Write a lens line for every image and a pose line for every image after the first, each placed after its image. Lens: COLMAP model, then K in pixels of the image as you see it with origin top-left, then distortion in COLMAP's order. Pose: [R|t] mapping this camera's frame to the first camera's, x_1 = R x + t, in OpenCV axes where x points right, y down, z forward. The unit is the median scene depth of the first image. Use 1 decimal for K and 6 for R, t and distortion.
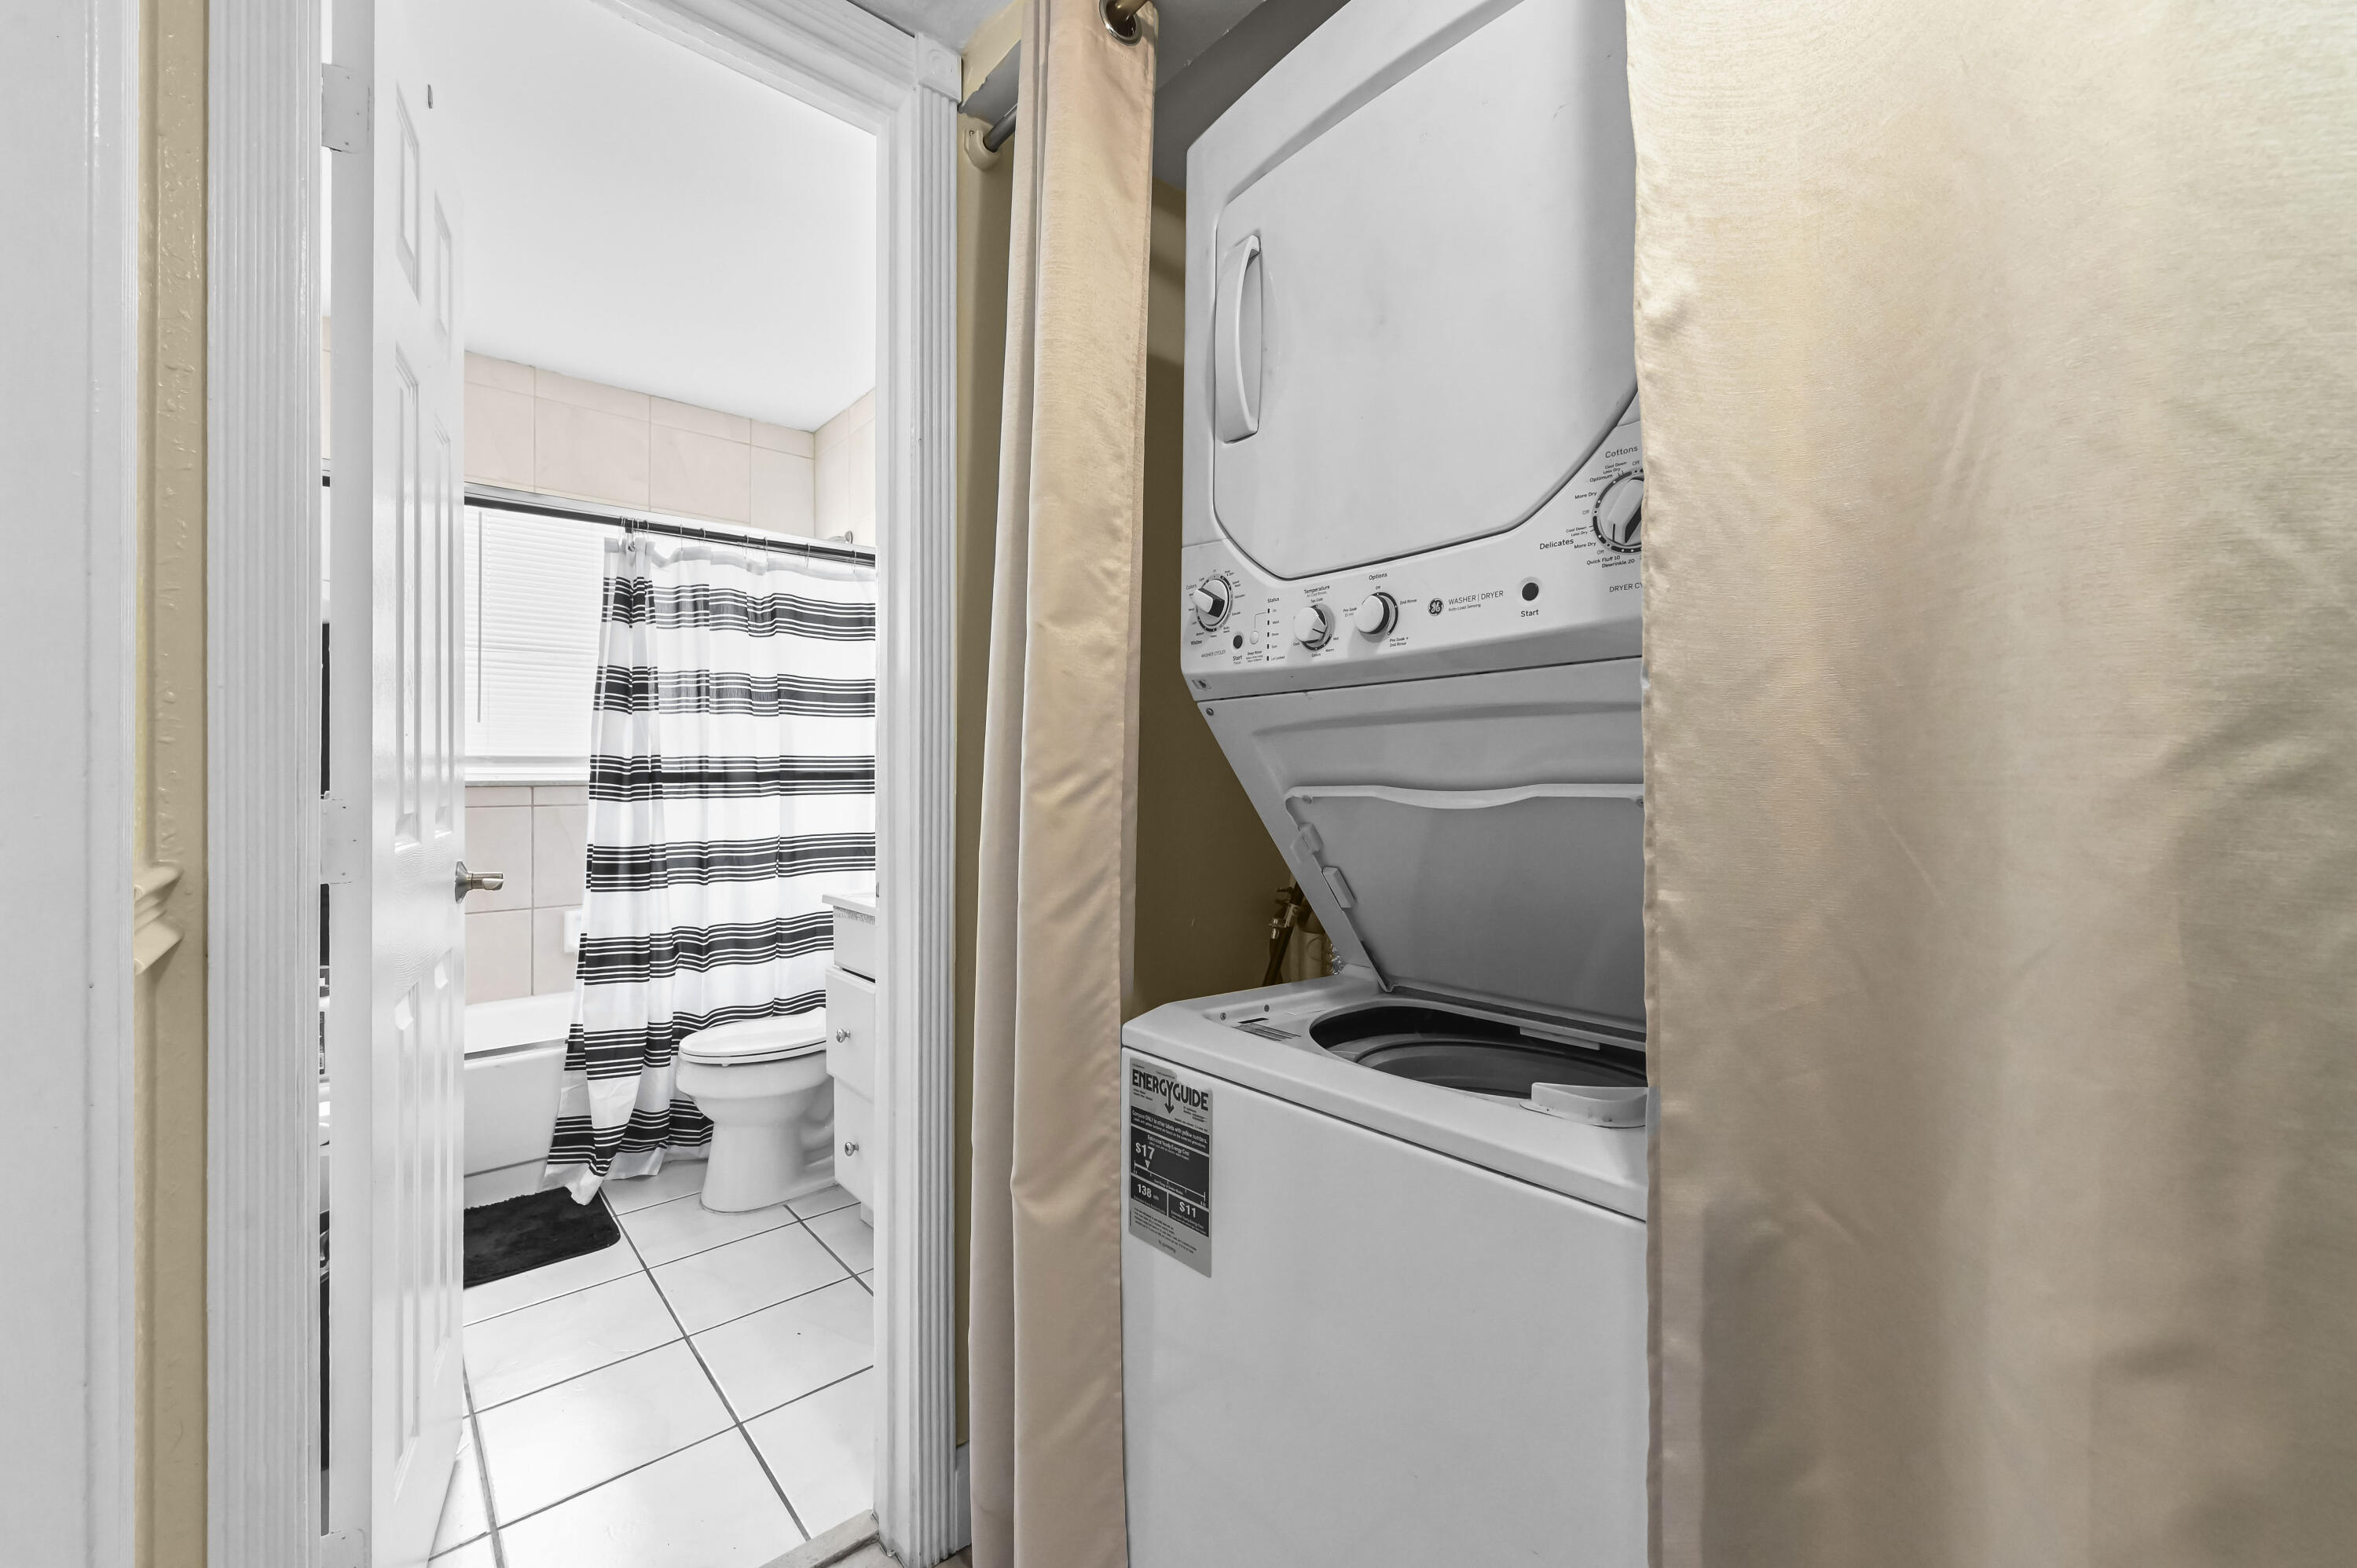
lens RADIAL K [[948.2, 0, 1178.5], [0, 948.2, 784.0], [0, 0, 1]] dist [0.000370, 0.000028]
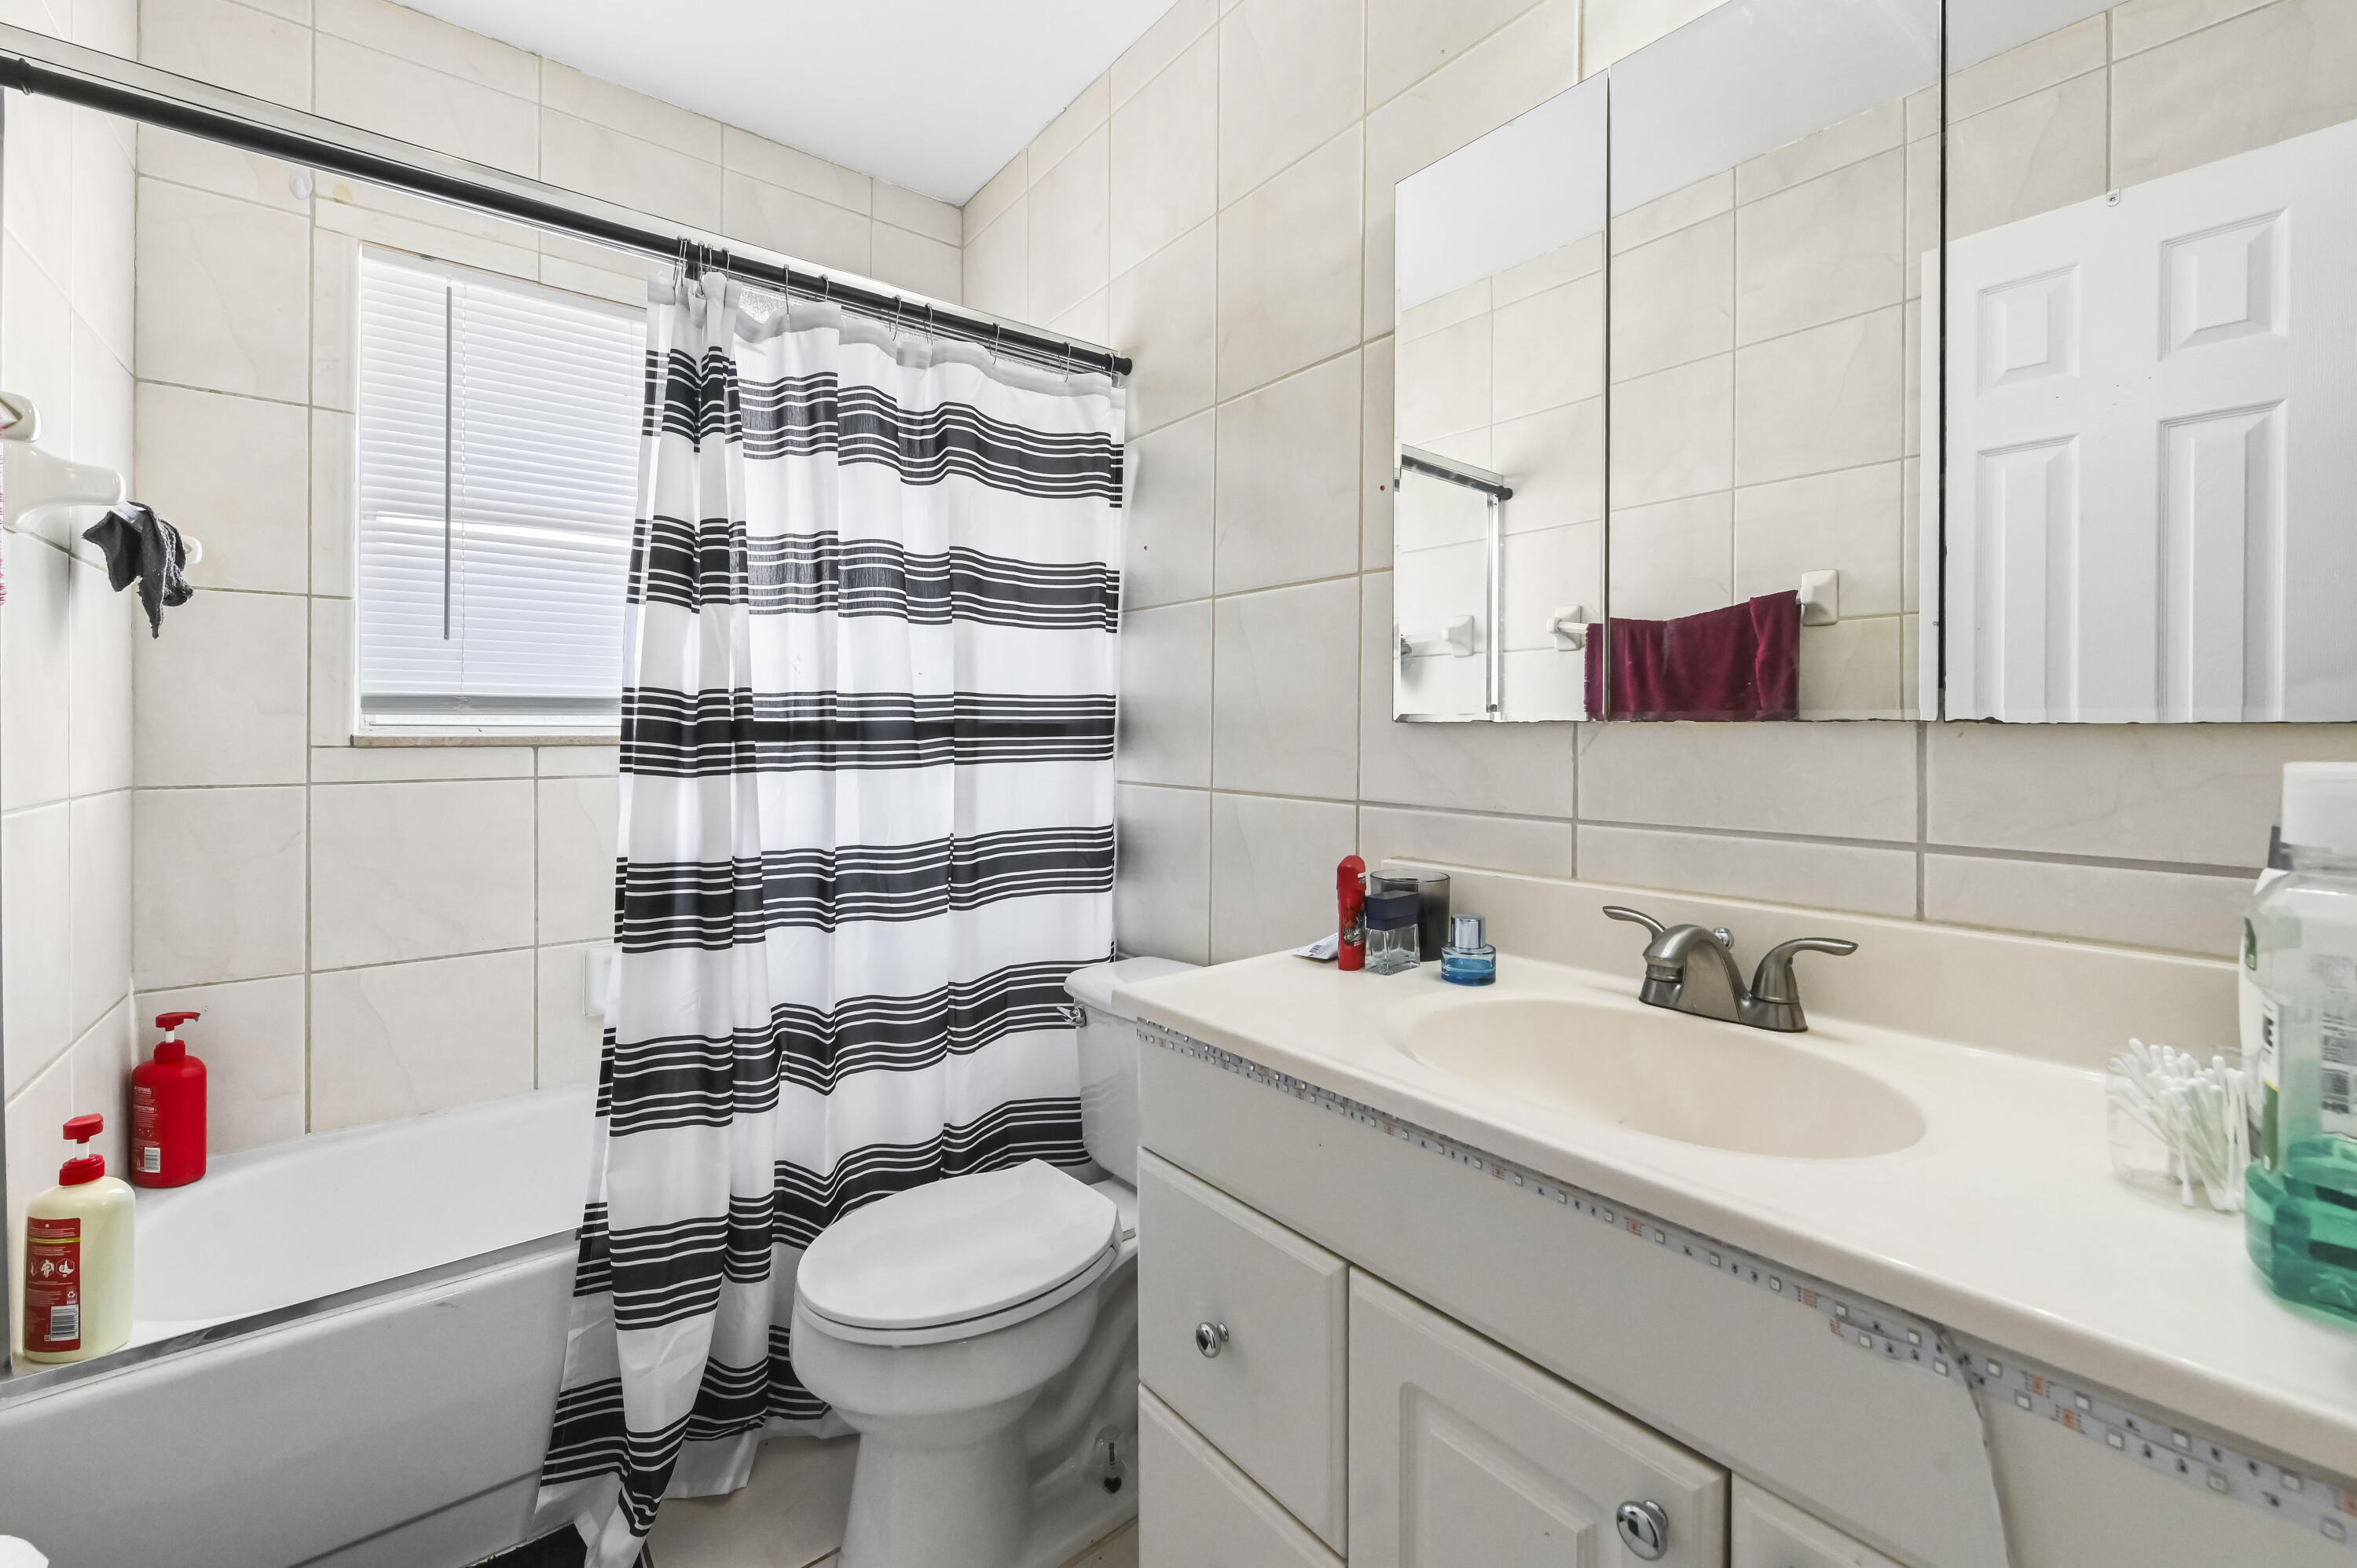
lens RADIAL K [[960.3, 0, 1175.7], [0, 960.3, 746.5], [0, 0, 1]] dist [-0.001489, -0.000109]
pose [[0.999008, 0.002350, -0.044467, -0.279848], [-0.002145, 0.999987, 0.004657, -0.001278], [0.044477, -0.004557, 0.999000, 0.465284]]
